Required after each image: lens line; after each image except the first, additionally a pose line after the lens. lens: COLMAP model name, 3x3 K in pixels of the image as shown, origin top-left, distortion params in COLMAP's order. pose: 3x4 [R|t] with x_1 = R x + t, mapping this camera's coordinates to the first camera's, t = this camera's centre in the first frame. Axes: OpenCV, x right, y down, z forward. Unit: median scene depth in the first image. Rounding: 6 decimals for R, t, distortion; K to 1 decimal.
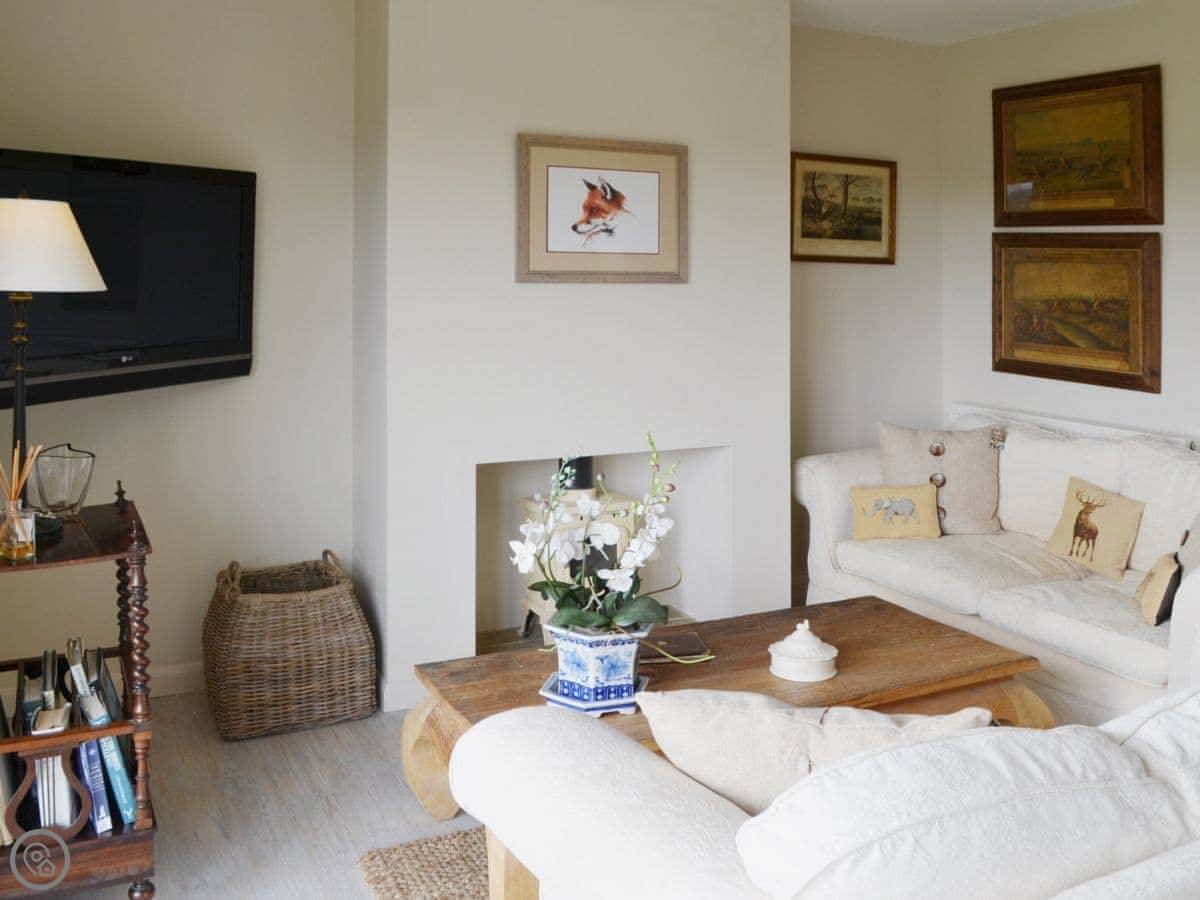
lens RADIAL K [[1117.1, 0, 600.0], [0, 1117.1, 450.0], [0, 0, 1]] dist [-0.086917, 0.022957]
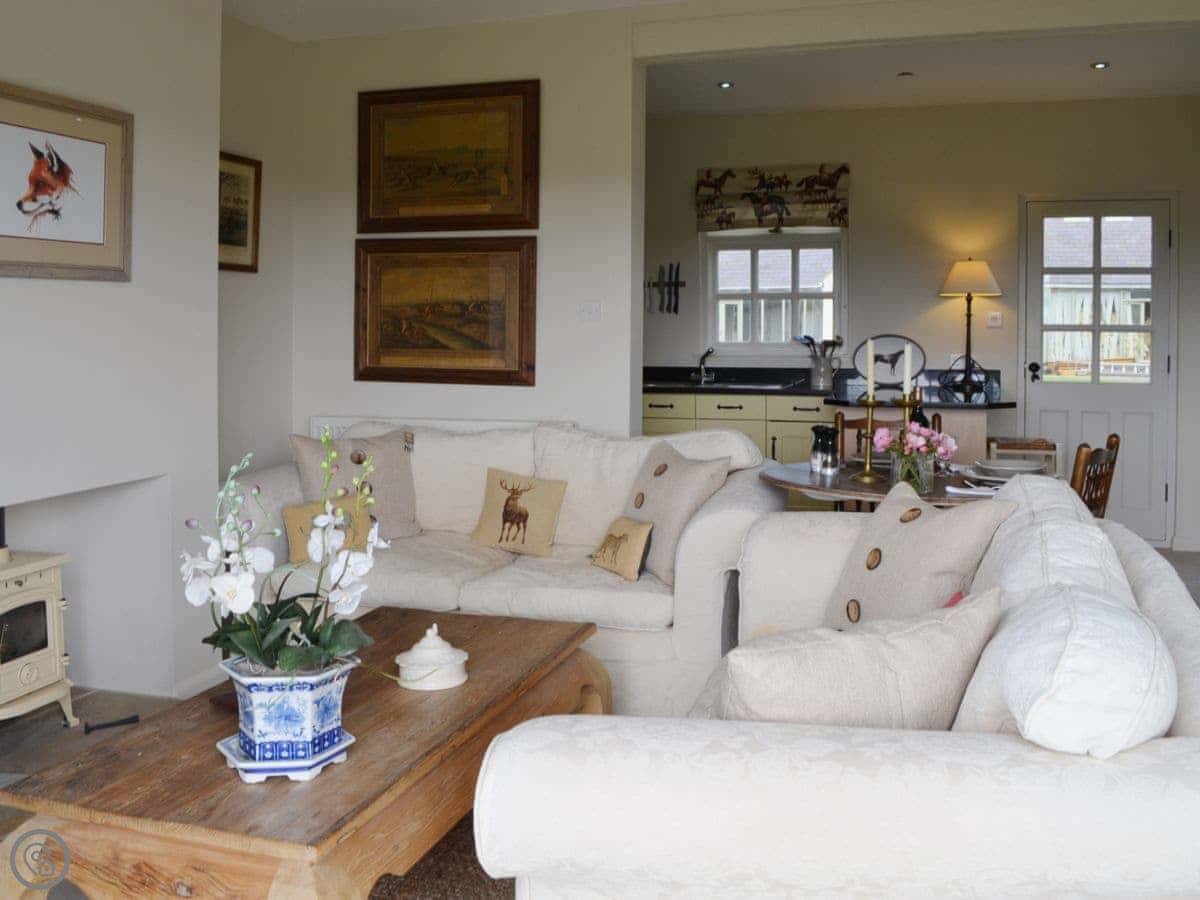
lens RADIAL K [[1136.6, 0, 597.4], [0, 1136.6, 486.6], [0, 0, 1]] dist [-0.043384, 0.003330]
pose [[0.726324, -0.116663, 0.677380, -0.238093], [0.122266, 0.991703, 0.039697, 0.011620], [-0.676391, 0.053988, 0.734561, 0.135433]]
